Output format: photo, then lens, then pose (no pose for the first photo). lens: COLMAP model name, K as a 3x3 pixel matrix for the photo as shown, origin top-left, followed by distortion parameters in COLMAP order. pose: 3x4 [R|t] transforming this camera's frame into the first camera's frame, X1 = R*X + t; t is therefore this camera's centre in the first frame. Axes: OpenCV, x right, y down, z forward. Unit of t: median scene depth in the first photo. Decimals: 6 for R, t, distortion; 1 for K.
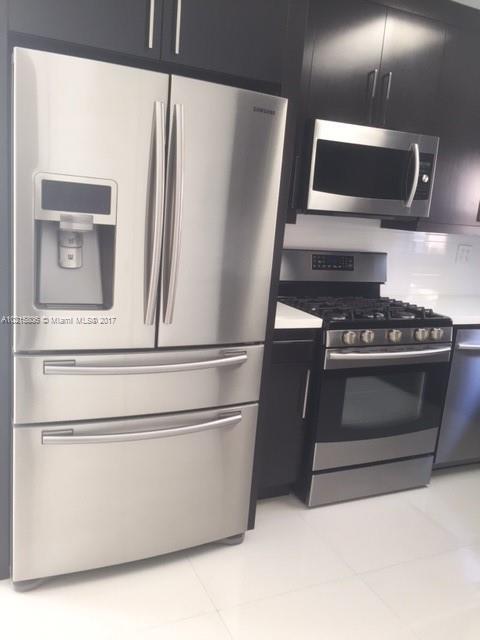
lens RADIAL K [[546.3, 0, 239.9], [0, 546.3, 318.9], [0, 0, 1]] dist [0.013873, 0.003190]
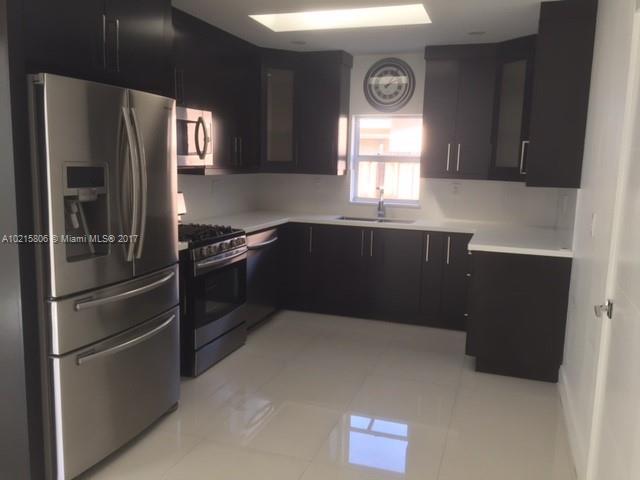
lens RADIAL K [[546.3, 0, 320.4], [0, 546.3, 240.4], [0, 0, 1]] dist [0.013873, 0.003190]
pose [[0.678125, -0.179056, 0.712801, -0.643531], [0.199291, 0.978330, 0.056162, -0.016384], [-0.707410, 0.103970, 0.699114, -0.269474]]
